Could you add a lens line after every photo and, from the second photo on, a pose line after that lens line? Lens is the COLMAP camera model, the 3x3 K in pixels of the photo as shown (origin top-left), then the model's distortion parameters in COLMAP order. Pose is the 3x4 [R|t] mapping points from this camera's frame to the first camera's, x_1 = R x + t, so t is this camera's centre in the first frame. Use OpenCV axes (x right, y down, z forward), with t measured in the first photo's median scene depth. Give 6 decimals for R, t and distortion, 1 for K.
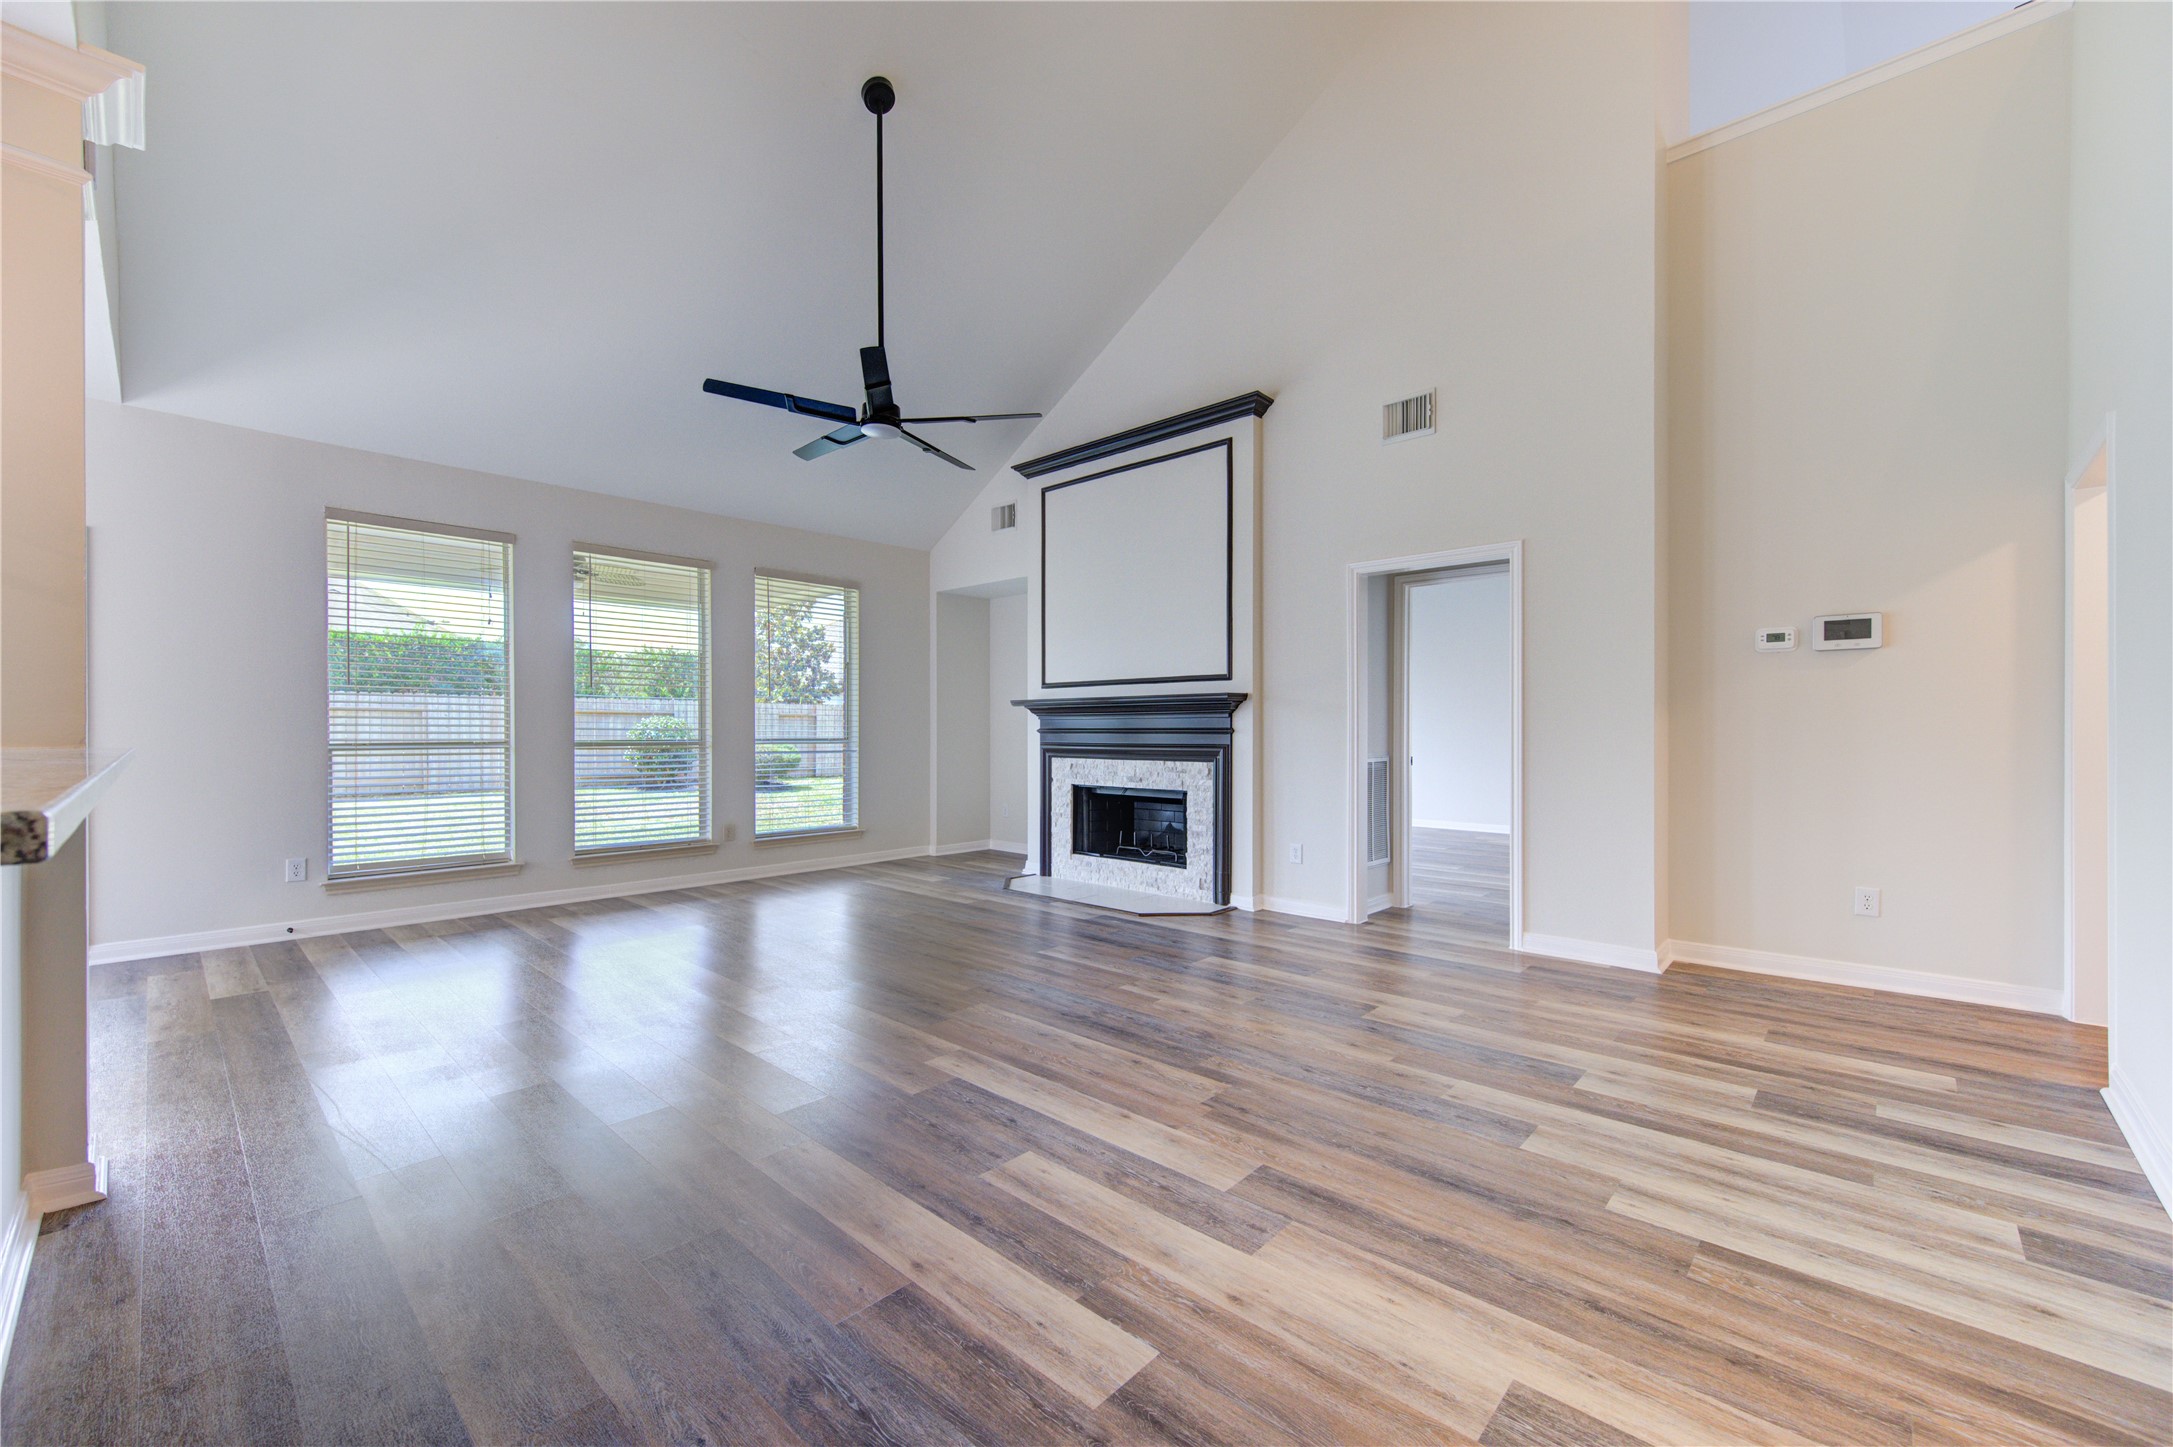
lens RADIAL K [[877.2, 0, 1086.5], [0, 877.2, 723.5], [0, 0, 1]] dist [0.001822, 0.000259]
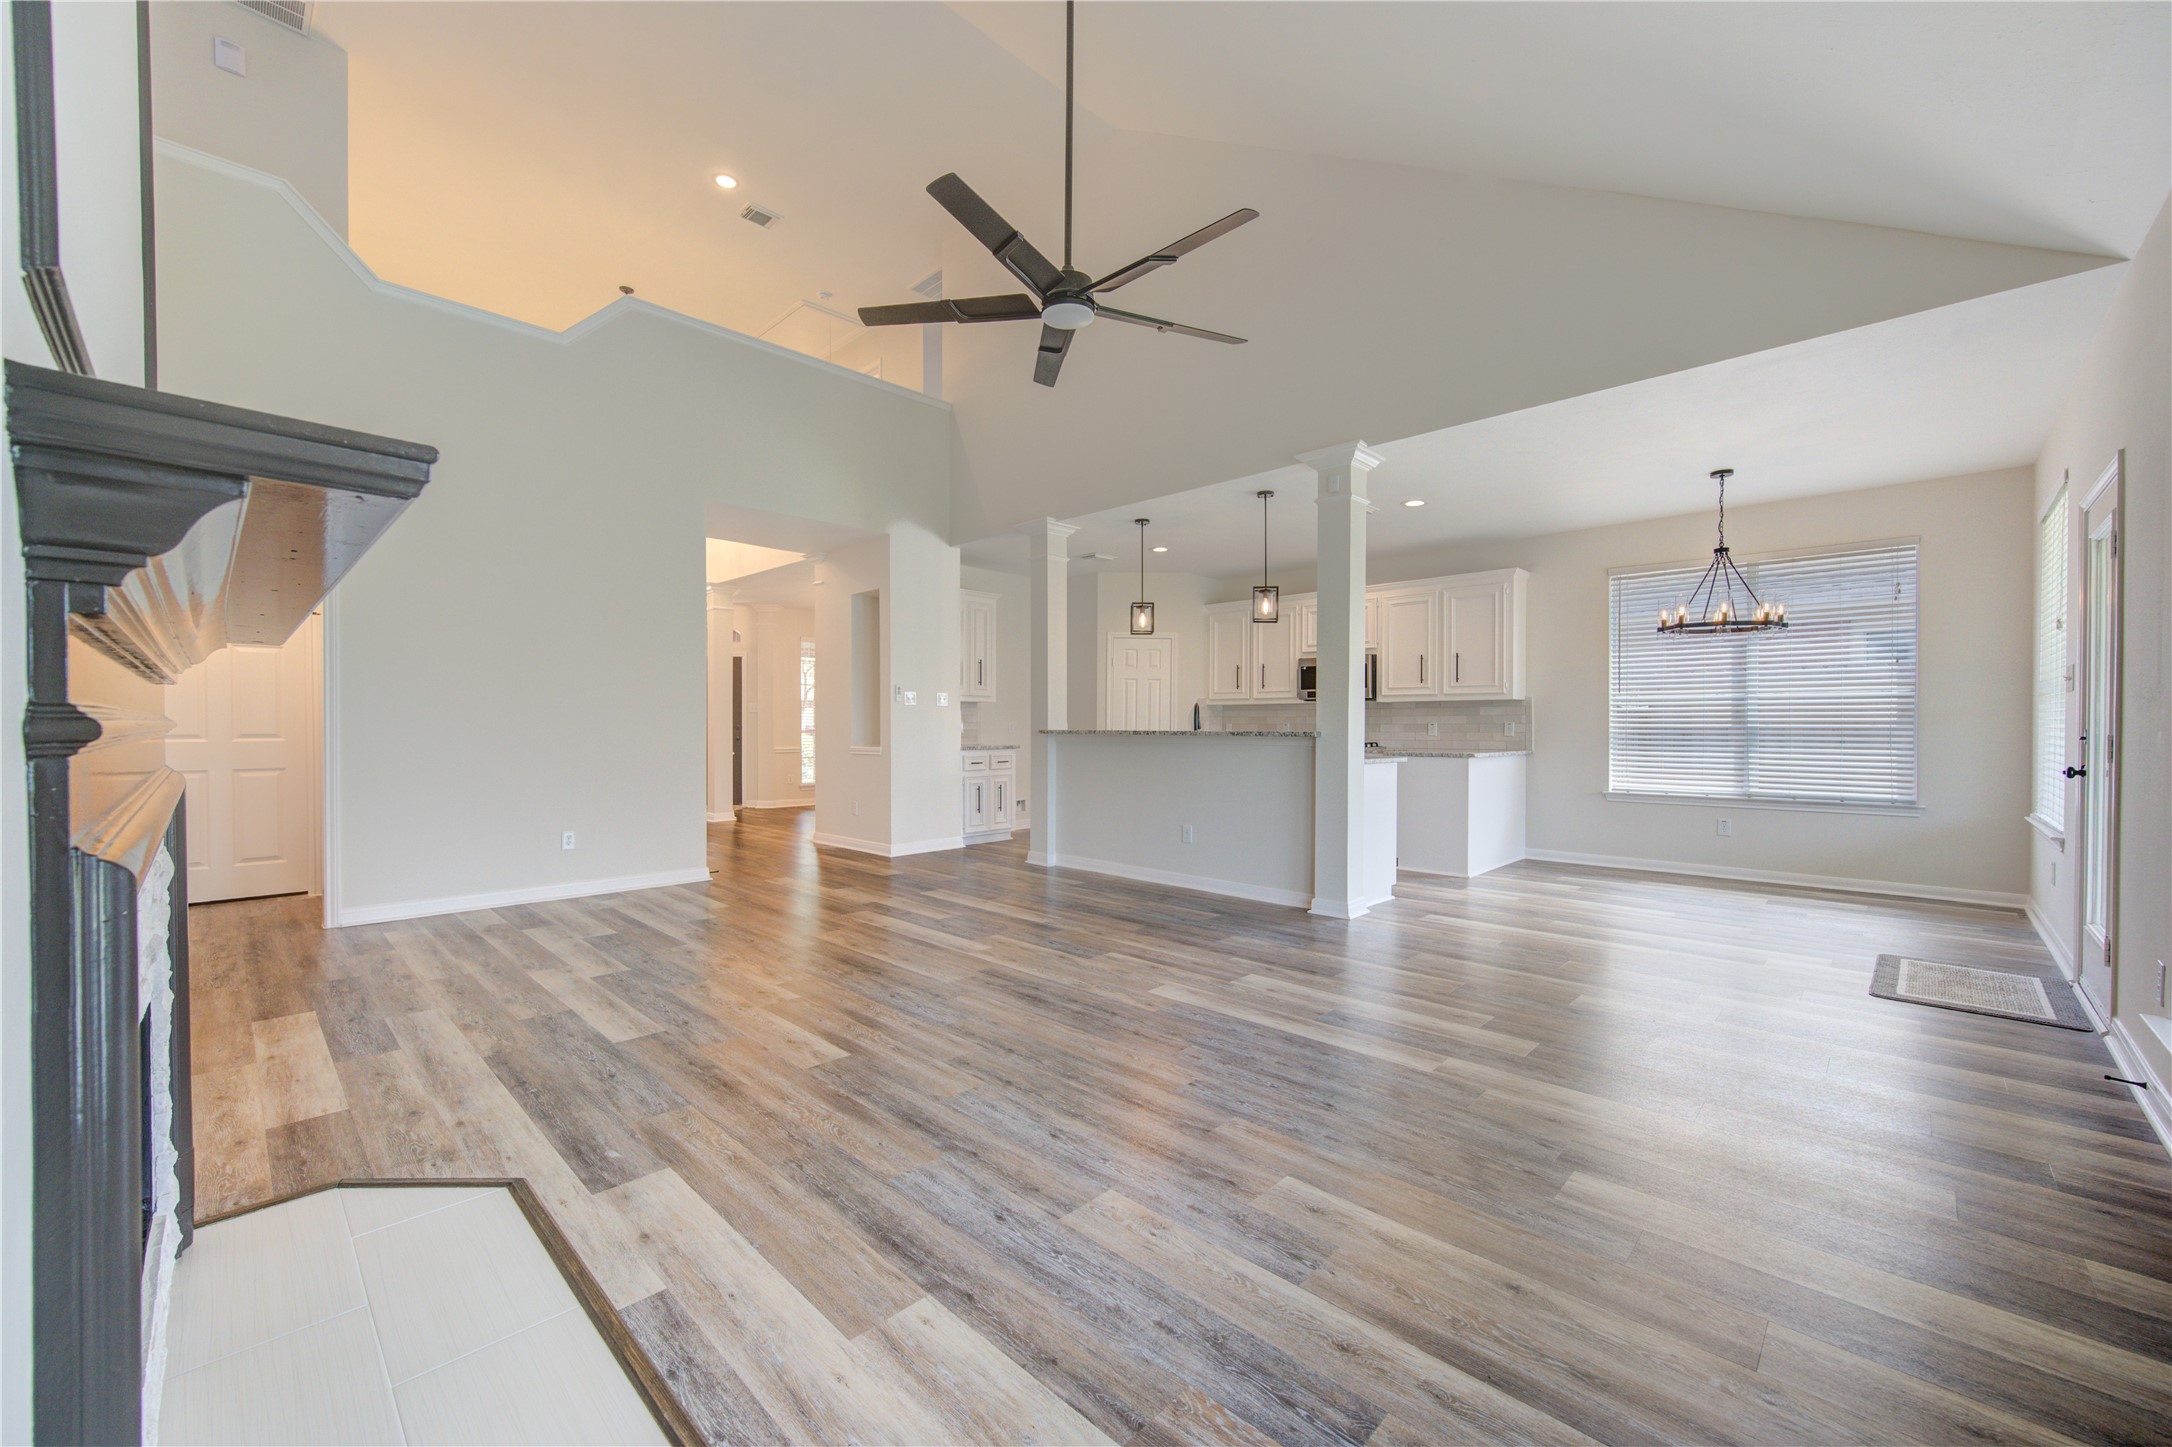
lens RADIAL K [[823.8, 0, 1095.0], [0, 823.8, 732.2], [0, 0, 1]] dist [-0.000340, -0.000166]
pose [[-0.999992, 0.001789, 0.003692, -0.380463], [0.001790, 0.999998, 0.000325, 0.017049], [-0.003692, 0.000331, -0.999993, 2.505851]]
